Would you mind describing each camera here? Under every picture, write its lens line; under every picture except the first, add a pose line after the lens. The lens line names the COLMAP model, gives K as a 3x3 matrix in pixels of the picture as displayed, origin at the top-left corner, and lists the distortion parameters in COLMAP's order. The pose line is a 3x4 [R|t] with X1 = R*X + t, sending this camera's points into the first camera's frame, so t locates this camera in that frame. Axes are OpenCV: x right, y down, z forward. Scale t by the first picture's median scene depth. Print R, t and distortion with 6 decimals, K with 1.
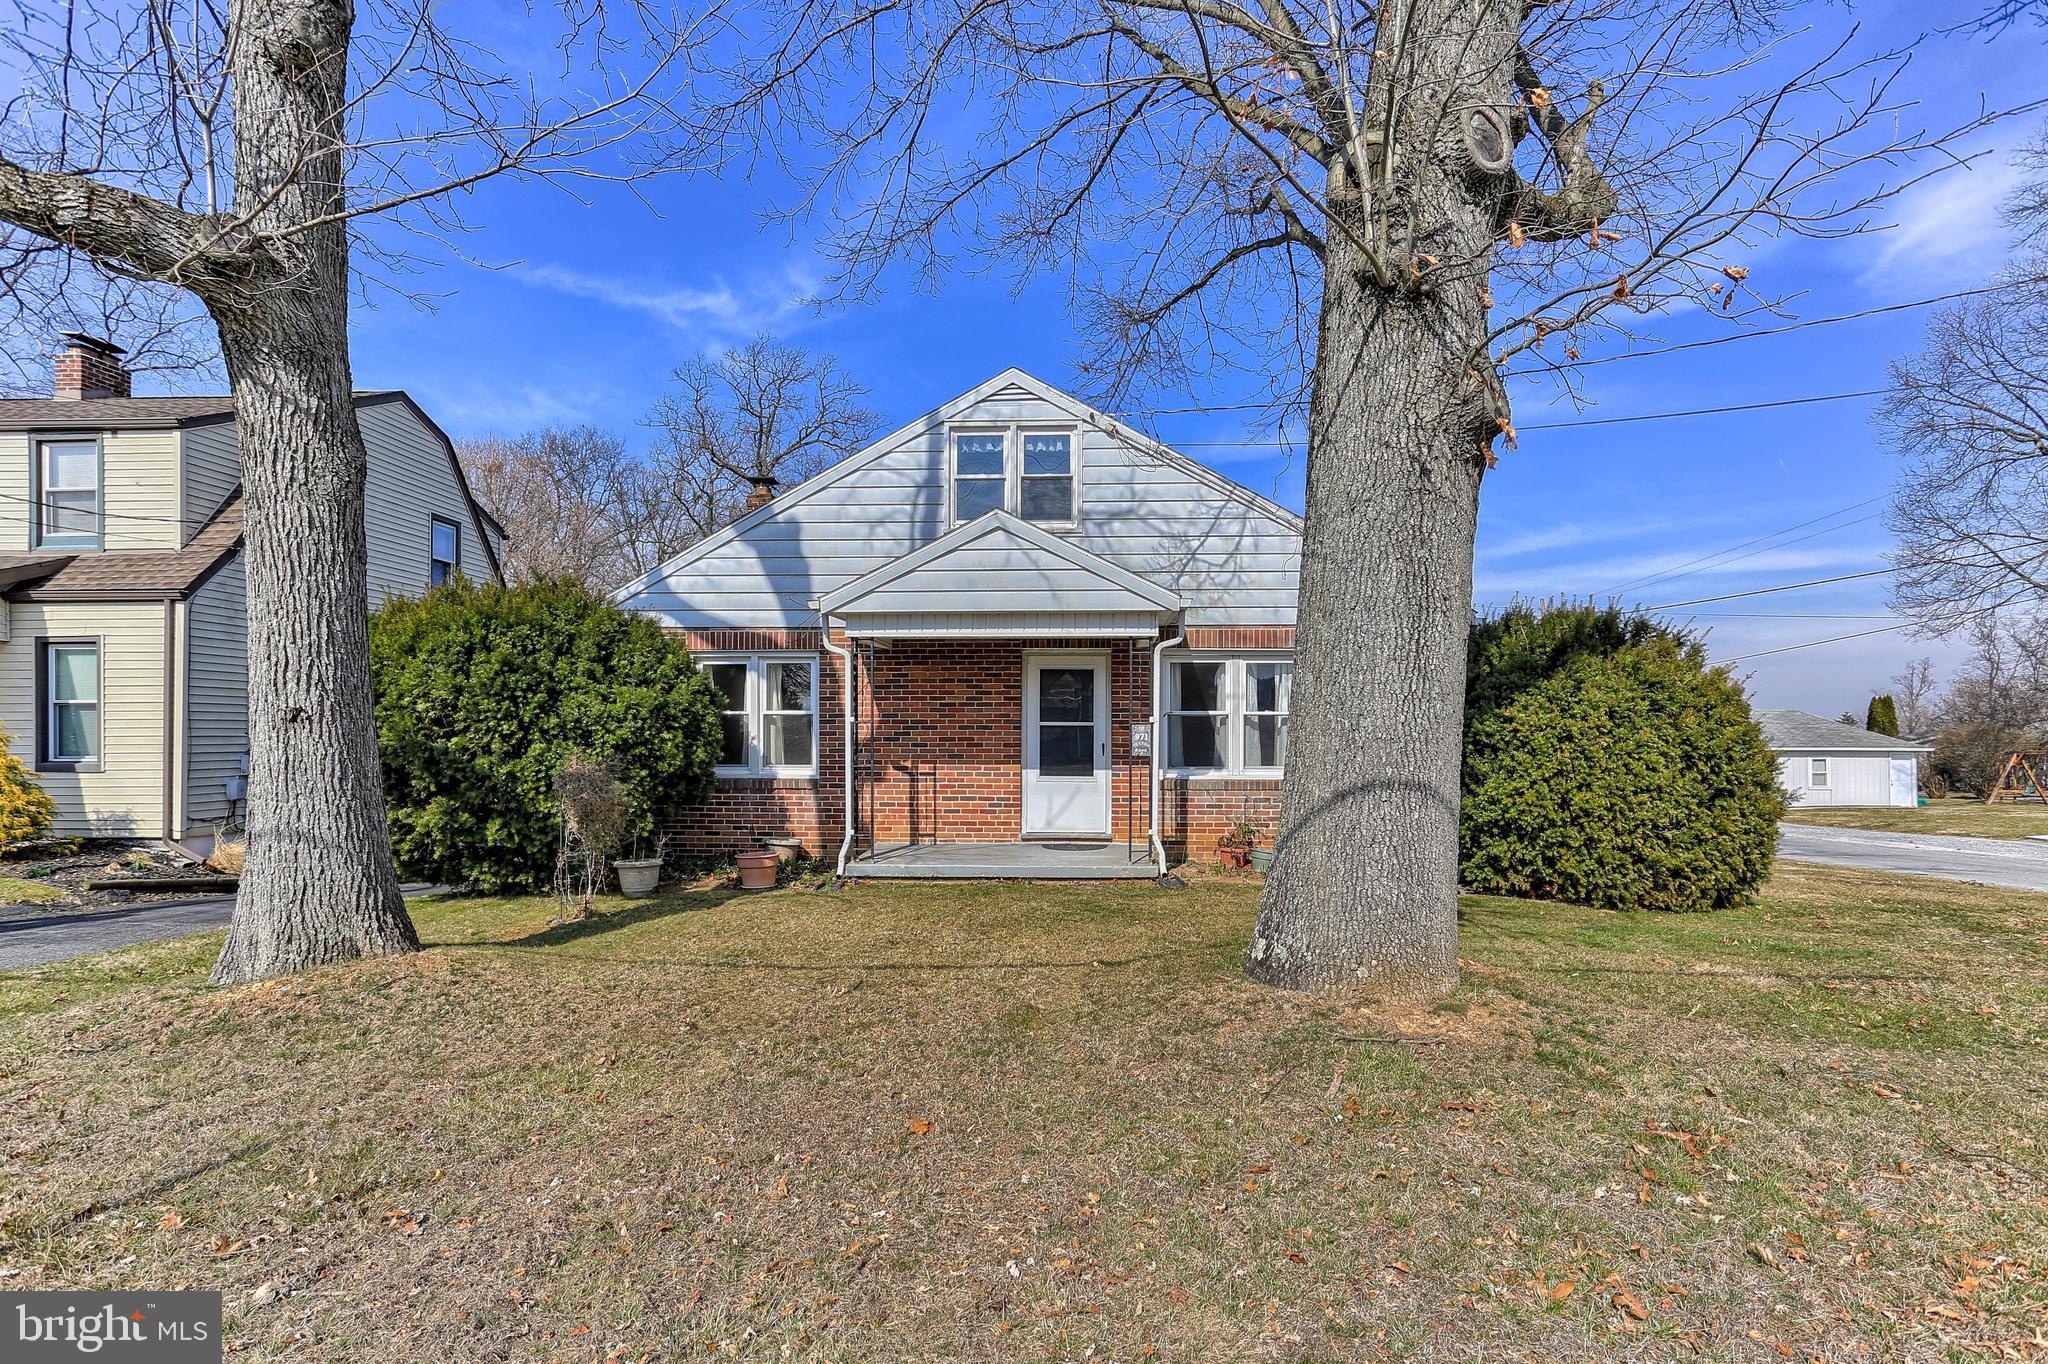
lens RADIAL K [[1114.9, 0, 1023.4], [0, 1114.9, 734.7], [0, 0, 1]] dist [-0.021814, 0.000588]
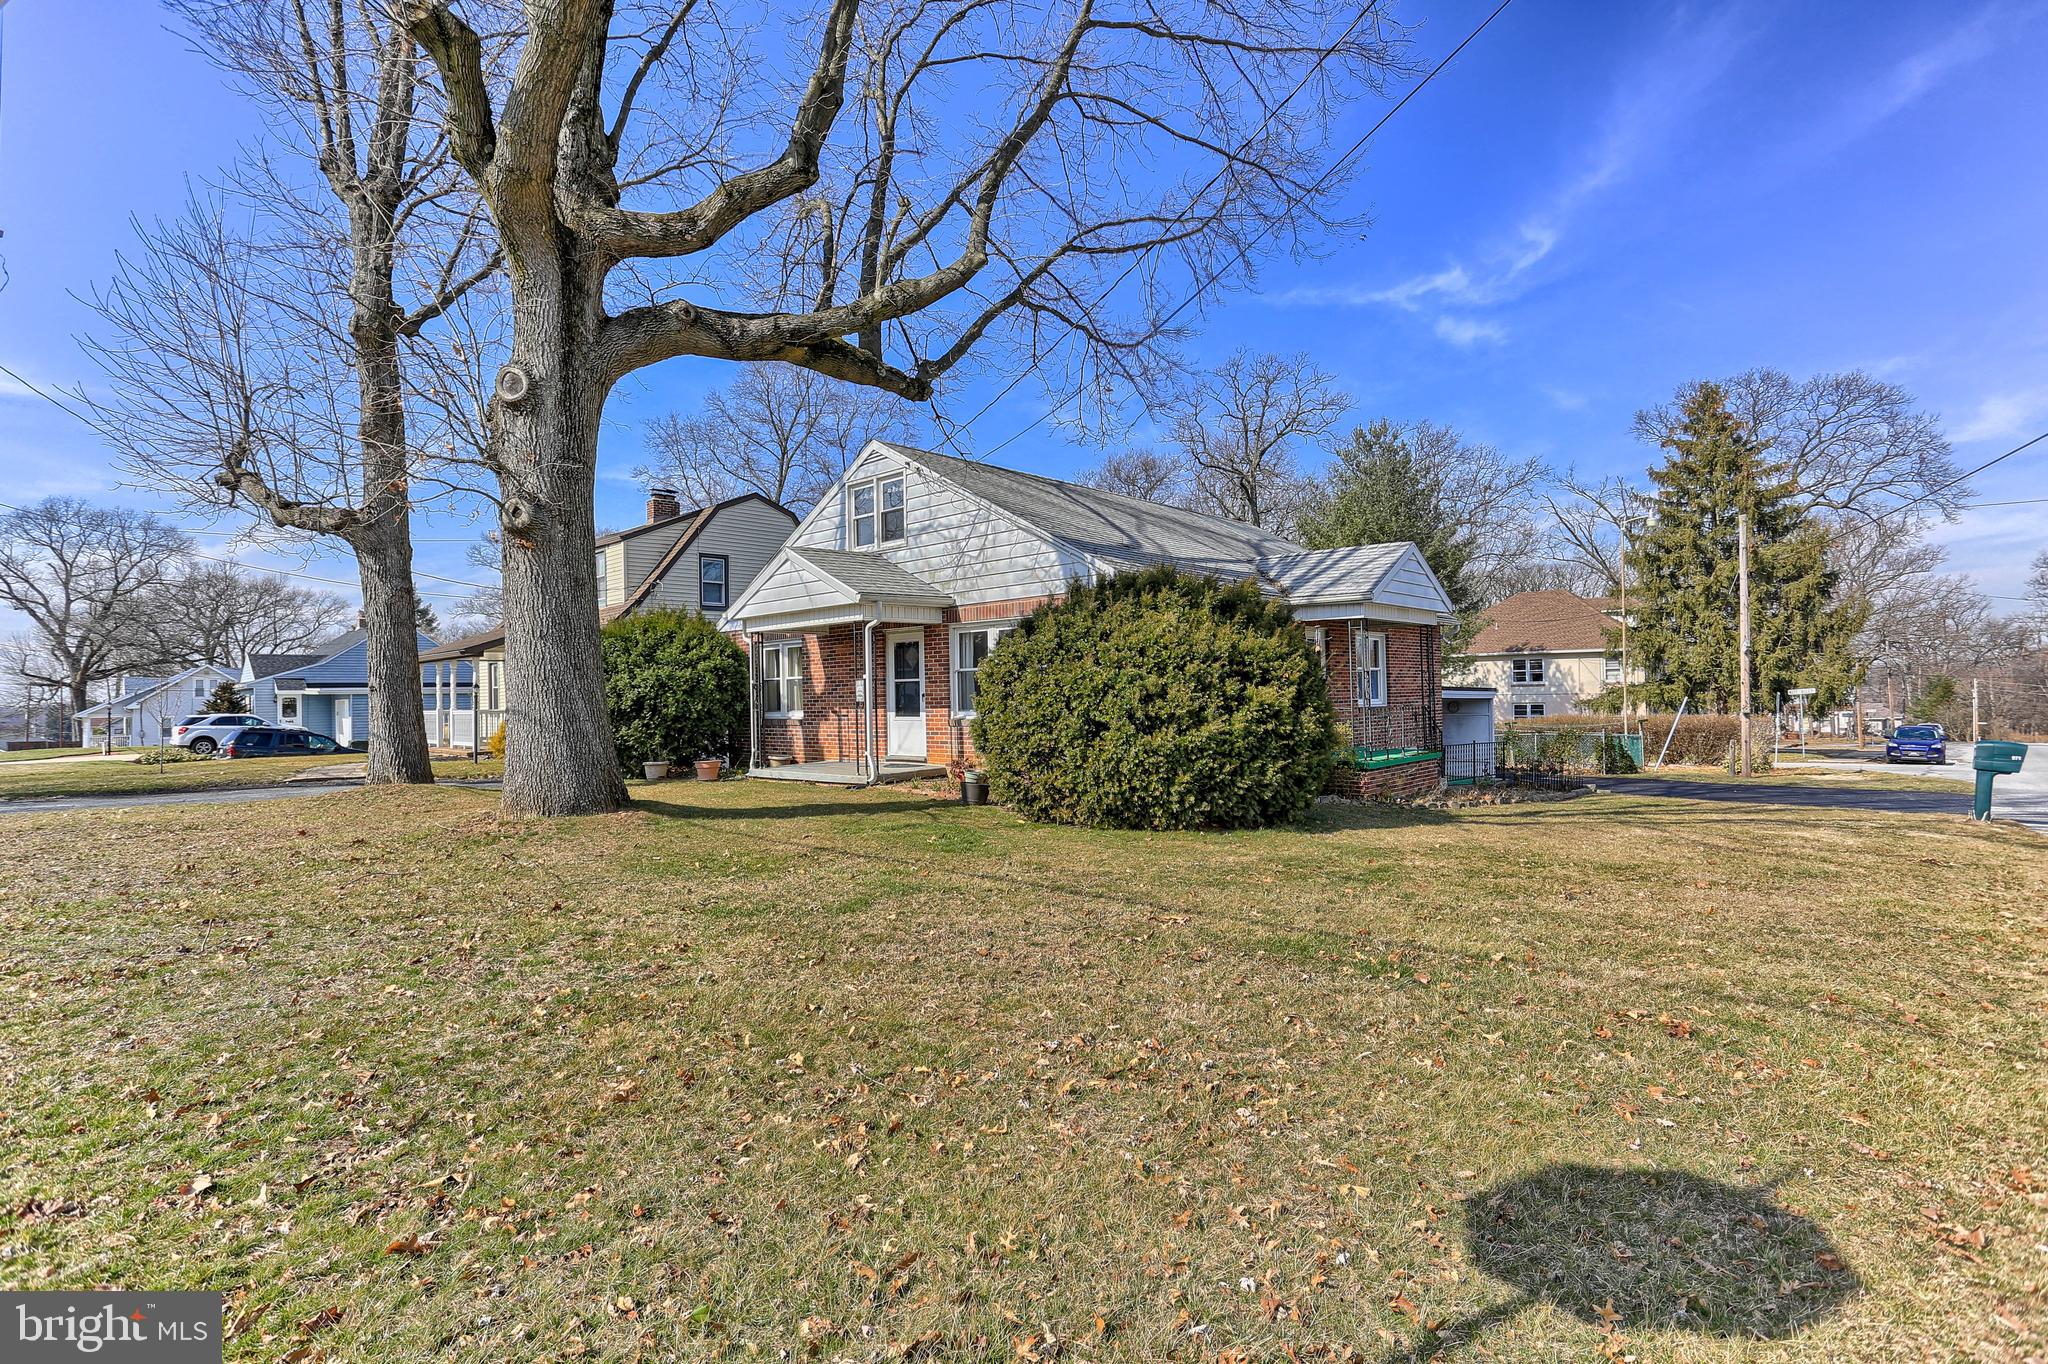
lens RADIAL K [[1031.1, 0, 1028.6], [0, 1031.1, 701.5], [0, 0, 1]] dist [-0.043278, -0.000050]
pose [[0.756964, -0.013477, -0.653317, 1.024656], [0.019515, 0.999808, 0.001987, 0.018279], [0.653165, -0.014254, 0.757082, 0.099746]]
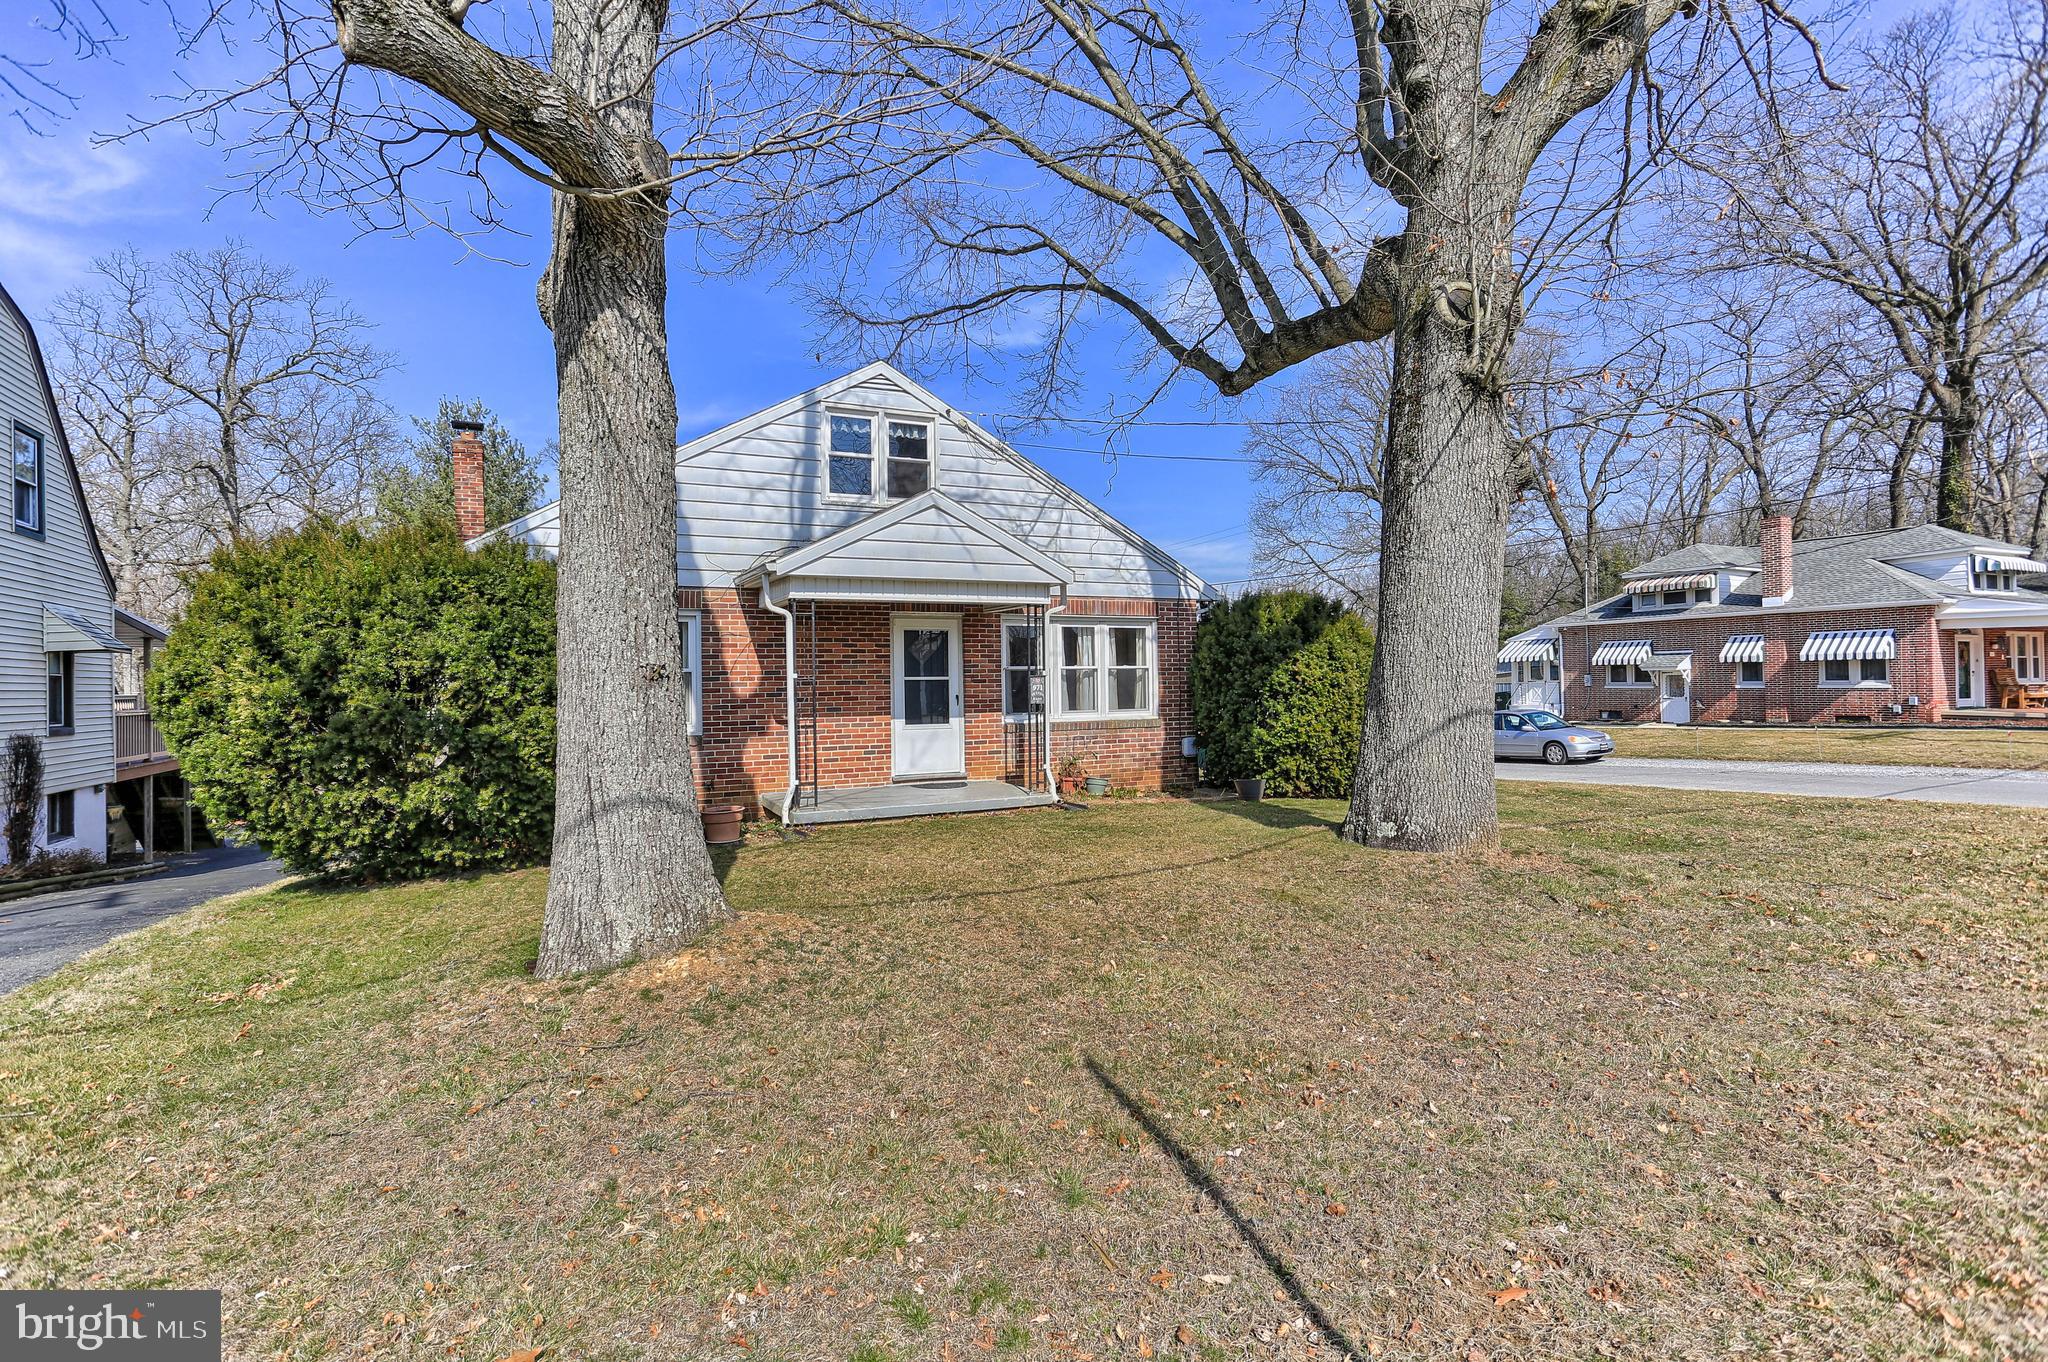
lens RADIAL K [[1027.0, 0, 1024.0], [0, 1027.0, 681.0], [0, 0, 1]] dist [-0.038648, 0.026805]
pose [[0.870844, -0.013011, 0.491386, -0.390875], [0.017438, 0.999838, -0.004431, -0.000647], [-0.491249, 0.012428, 0.870930, 0.037619]]
